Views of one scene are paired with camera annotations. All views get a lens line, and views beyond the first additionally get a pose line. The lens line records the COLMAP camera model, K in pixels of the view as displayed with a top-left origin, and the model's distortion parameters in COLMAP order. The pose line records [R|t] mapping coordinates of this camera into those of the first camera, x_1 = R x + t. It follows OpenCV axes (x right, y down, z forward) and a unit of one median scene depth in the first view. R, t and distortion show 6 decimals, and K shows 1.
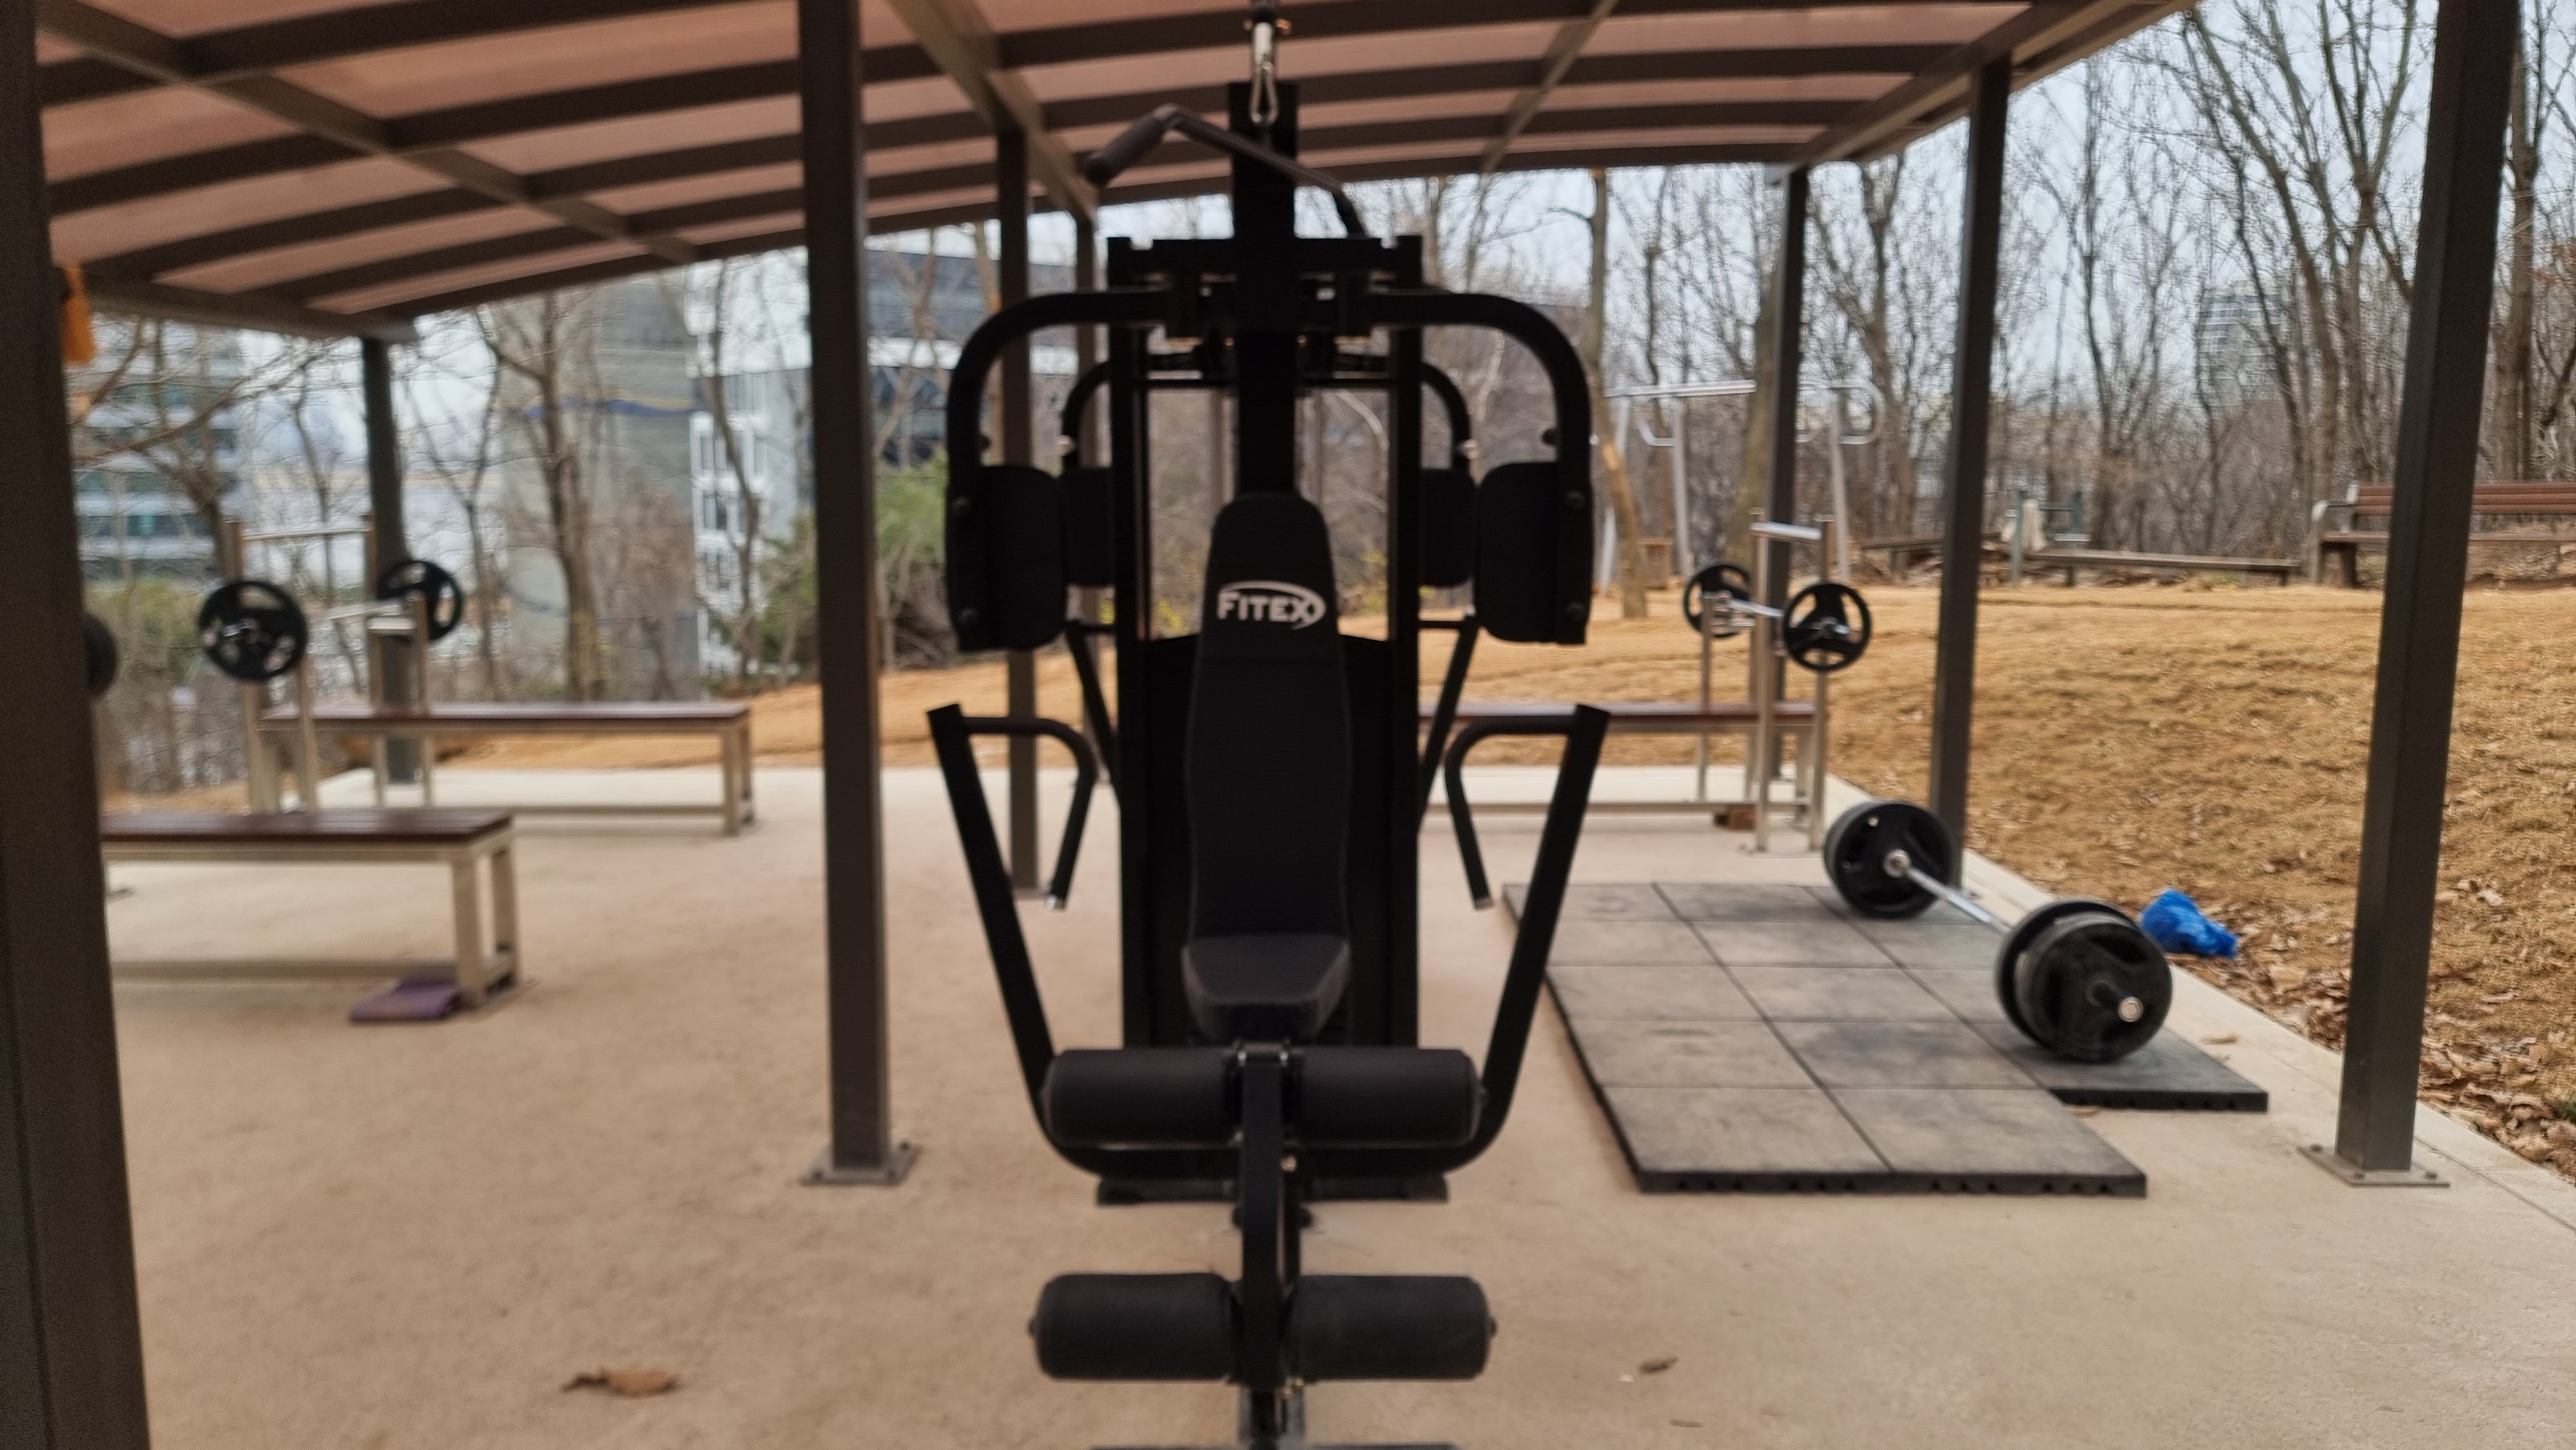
lens RADIAL K [[1804.7, 0, 1288.0], [0, 1804.7, 725.0], [0, 0, 1]] dist [0.051268, -0.046700]
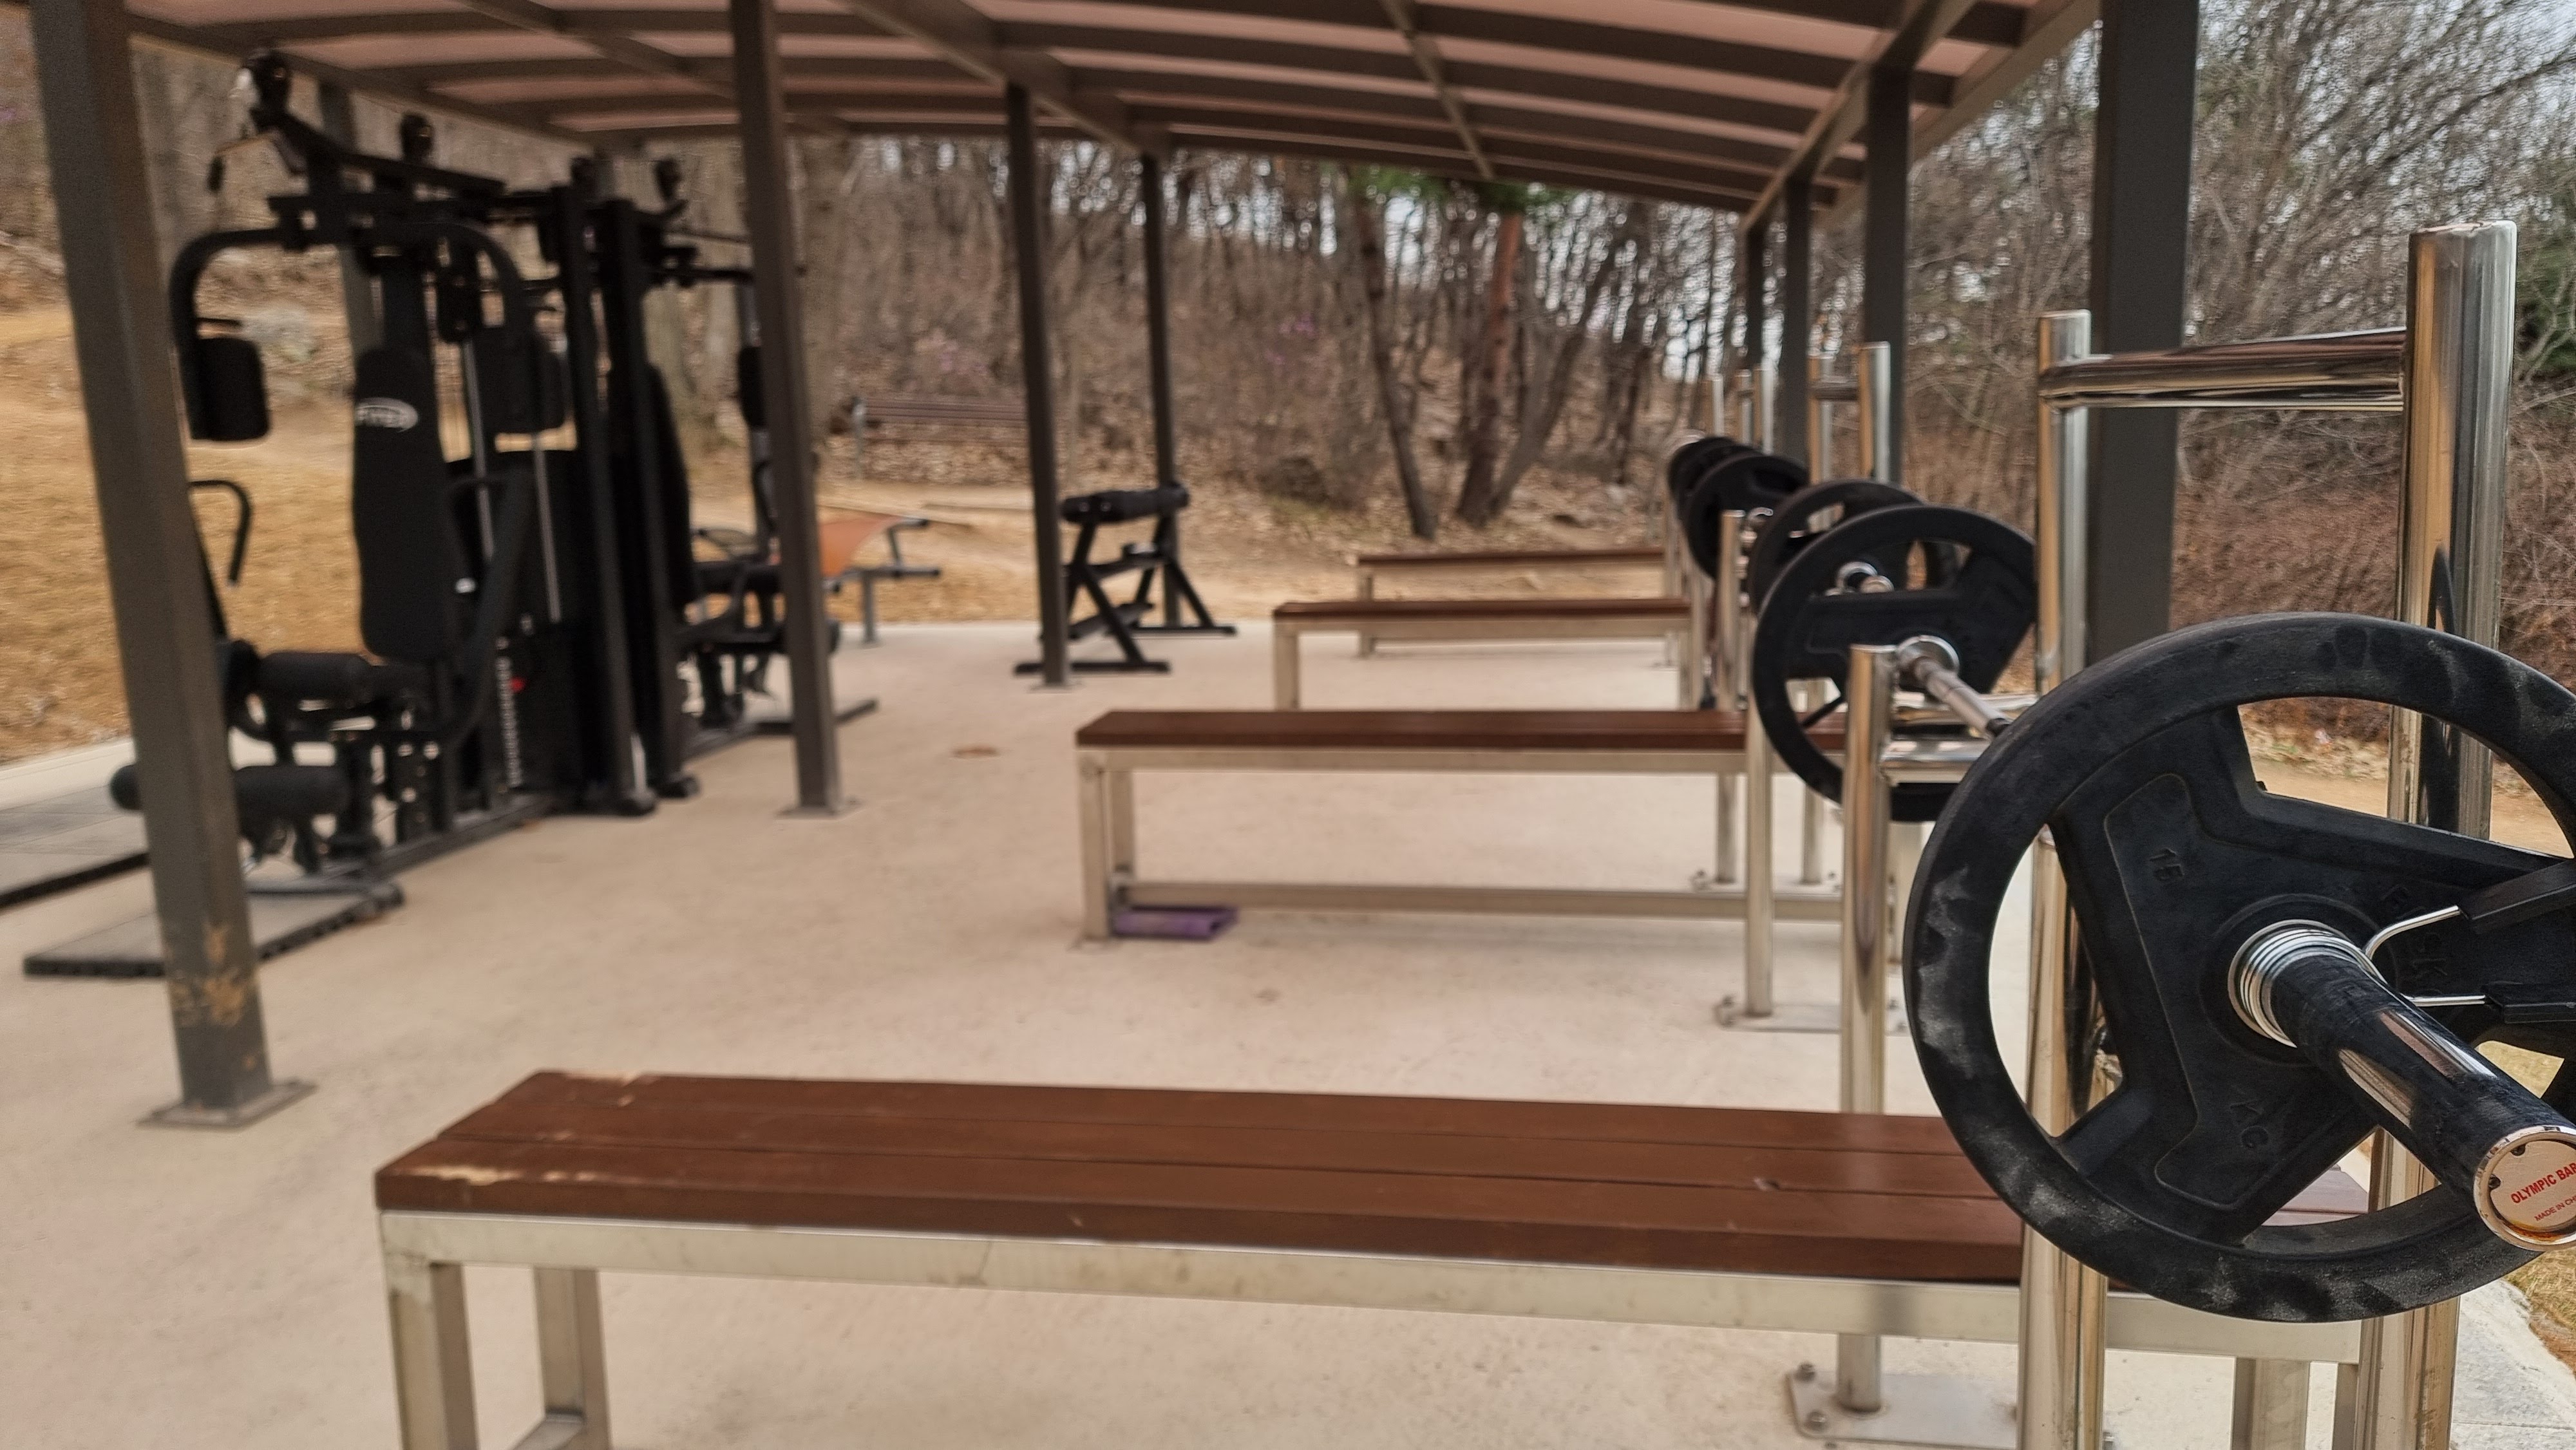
lens RADIAL K [[1804.7, 0, 1288.0], [0, 1804.7, 725.0], [0, 0, 1]] dist [0.051268, -0.046700]
pose [[-0.983136, -0.005993, 0.182779, -0.926870], [0.051805, 0.949397, 0.309777, -0.275699], [-0.175386, 0.314021, -0.933076, 2.409471]]
